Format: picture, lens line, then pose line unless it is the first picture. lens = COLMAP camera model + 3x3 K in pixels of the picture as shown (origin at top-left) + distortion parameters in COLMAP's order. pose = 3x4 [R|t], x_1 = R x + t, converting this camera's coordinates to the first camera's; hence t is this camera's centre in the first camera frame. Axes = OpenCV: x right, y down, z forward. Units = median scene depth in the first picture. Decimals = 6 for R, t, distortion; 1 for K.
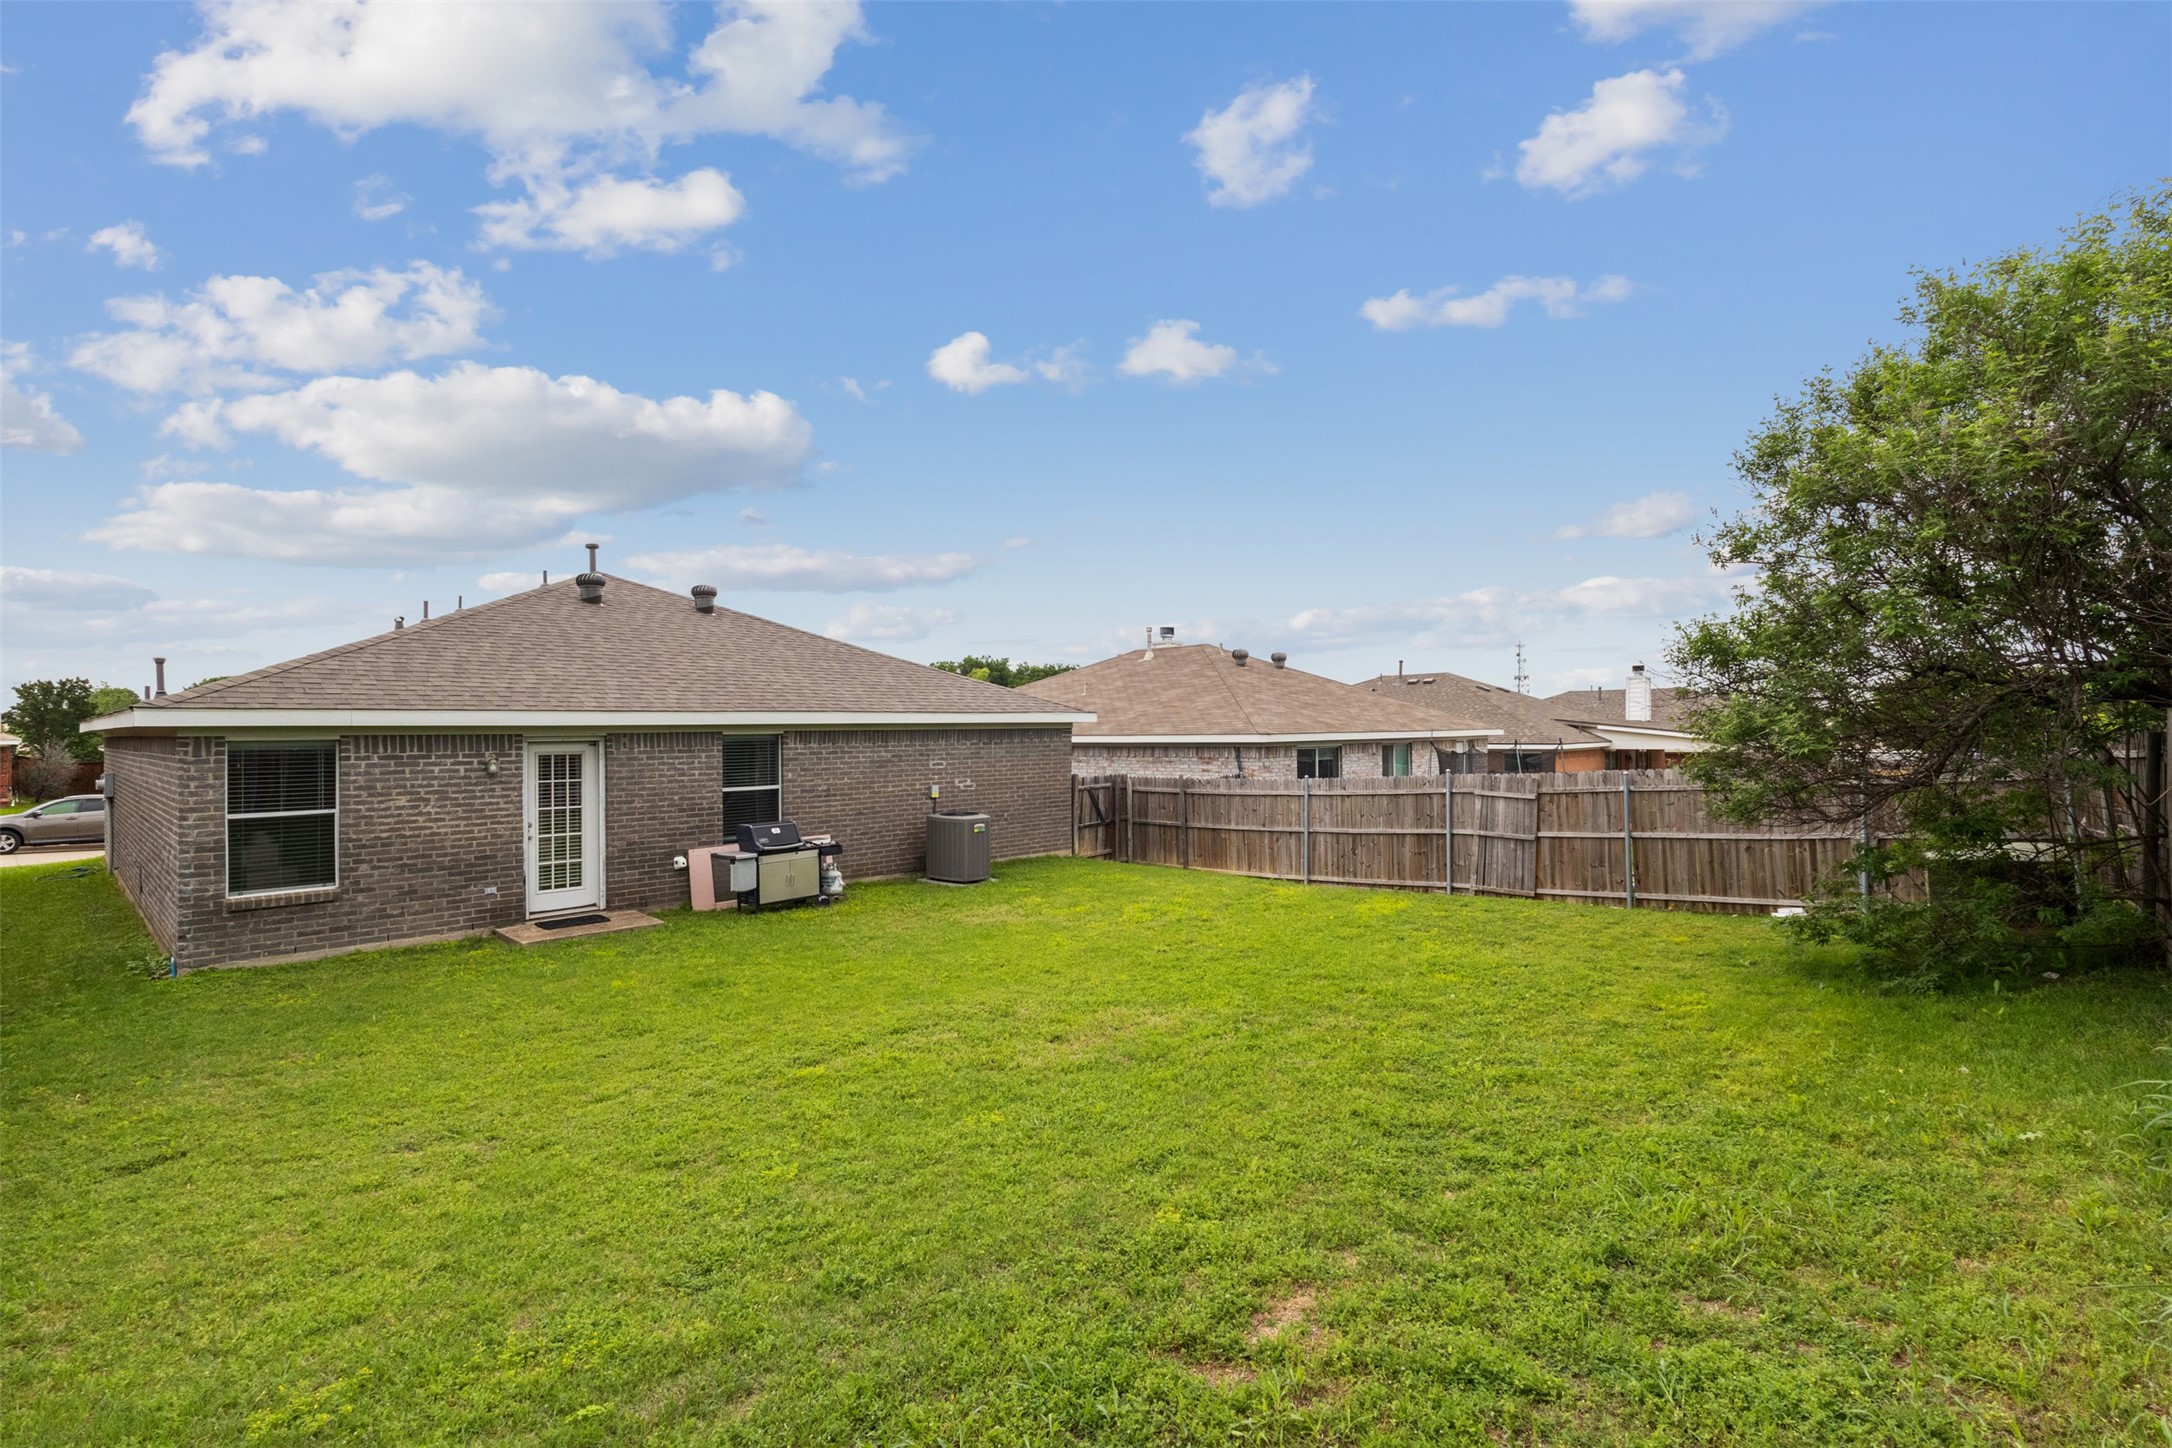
lens RADIAL K [[1009.8, 0, 1085.9], [0, 1009.8, 734.5], [0, 0, 1]] dist [0.000304, -0.000100]
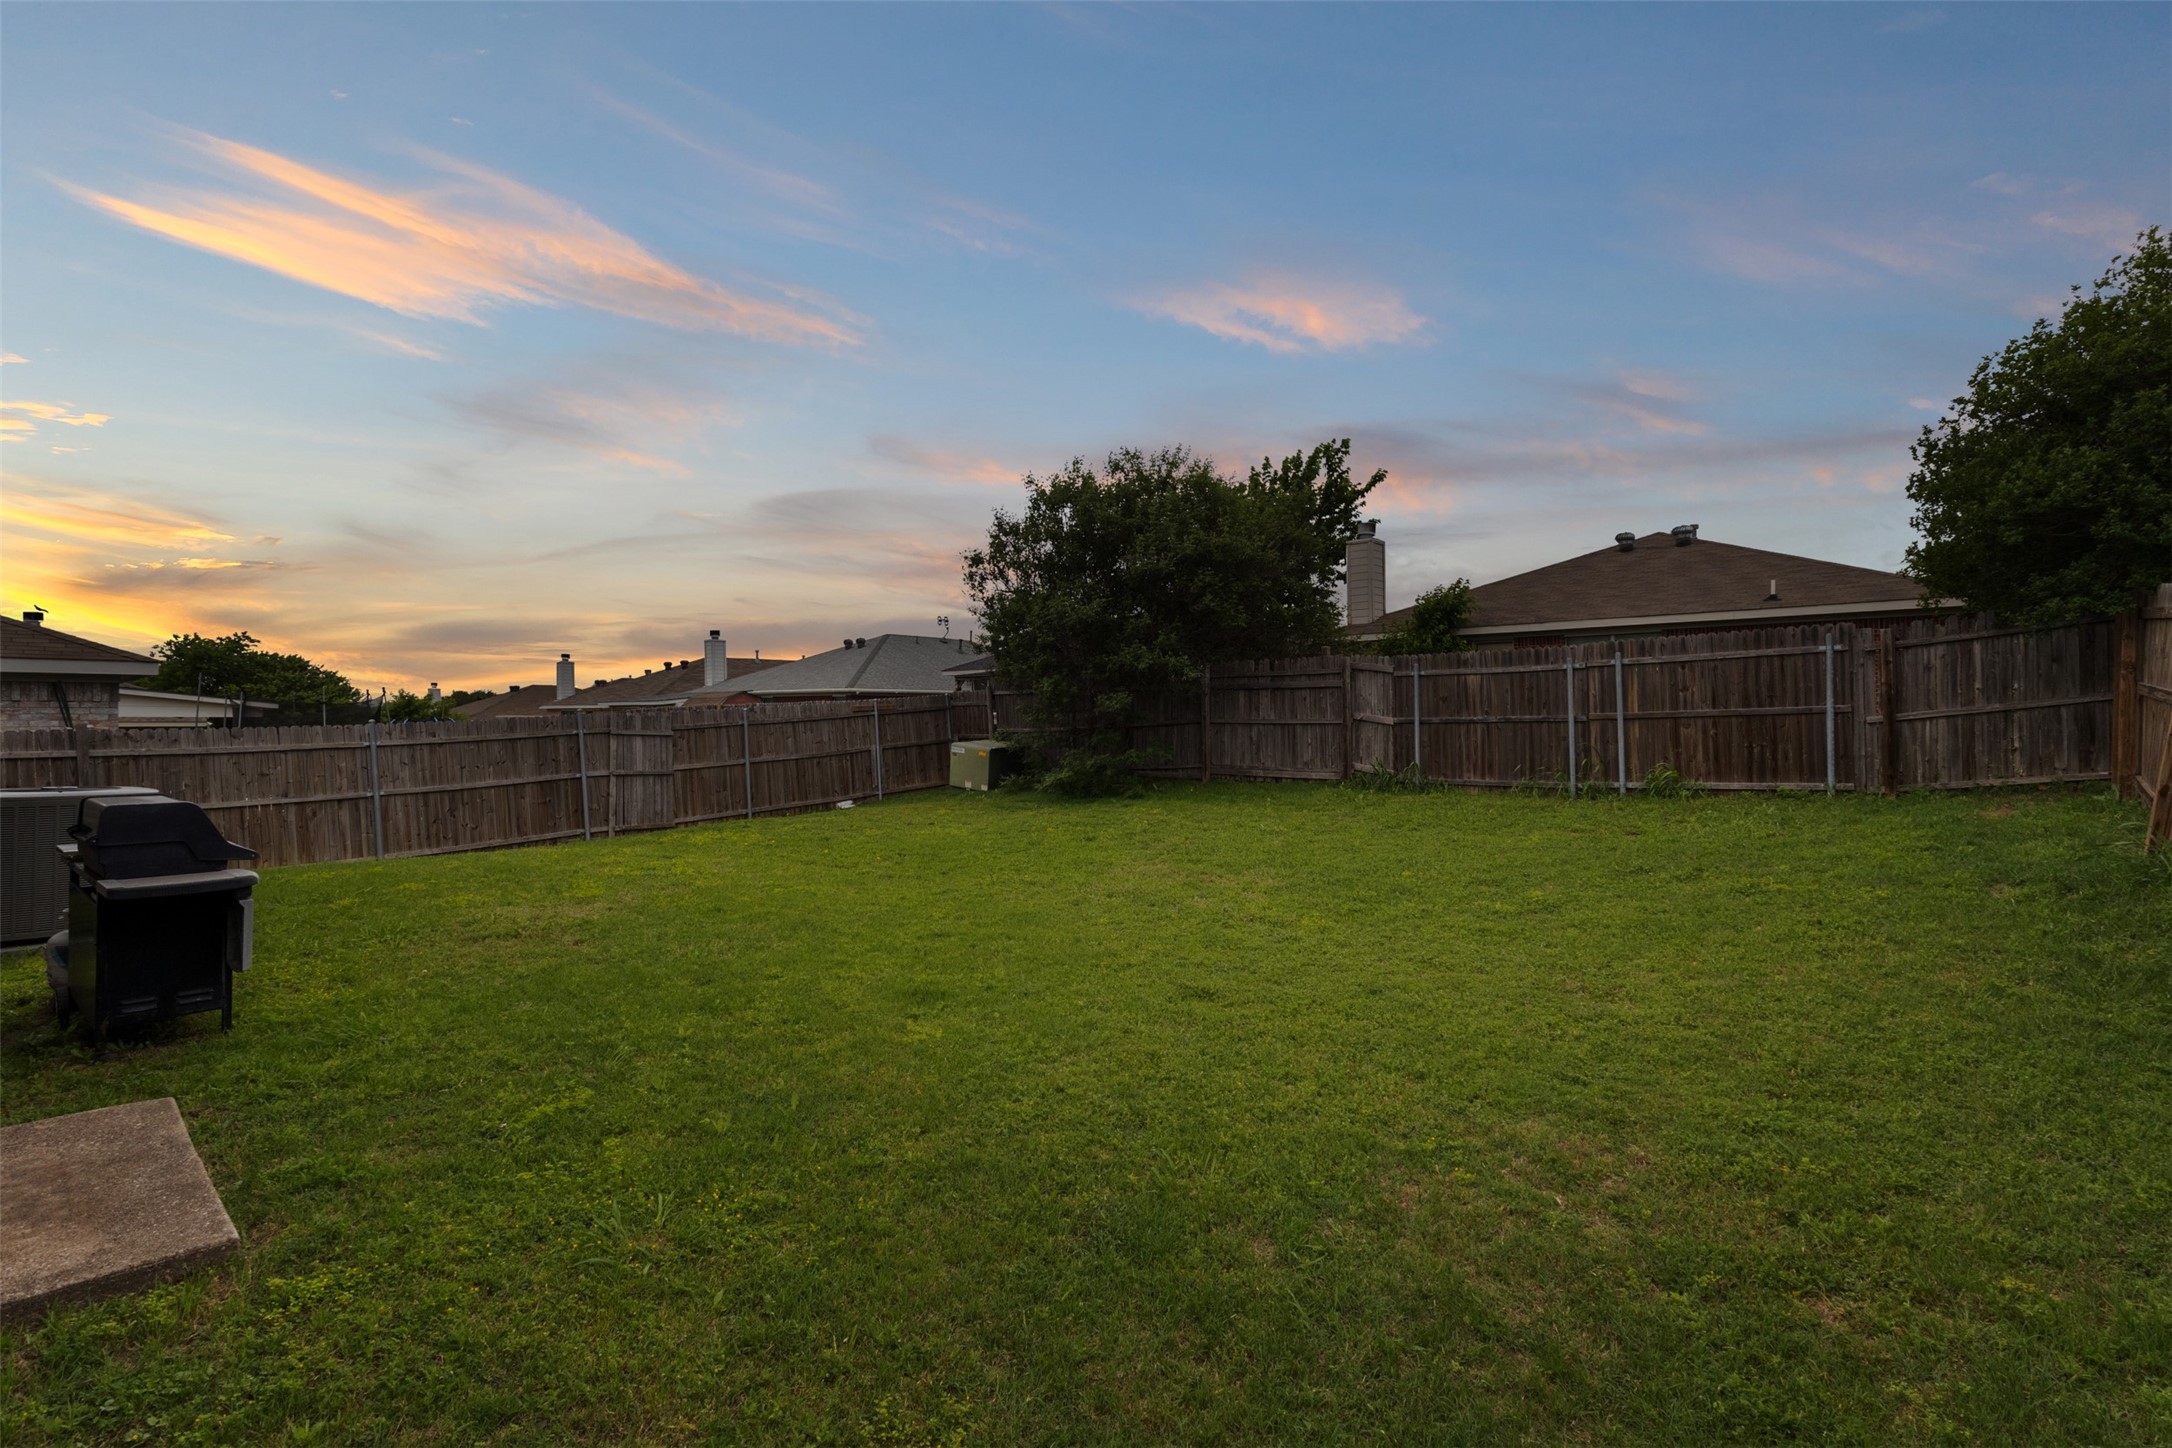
lens RADIAL K [[1009.8, 0, 1079.5], [0, 1009.8, 722.3], [0, 0, 1]] dist [0.000304, -0.000100]
pose [[-0.019680, -0.003345, 0.999801, -4.692077], [-0.003253, 0.999989, 0.003281, 0.343110], [-0.999801, -0.003188, -0.019691, 4.452997]]
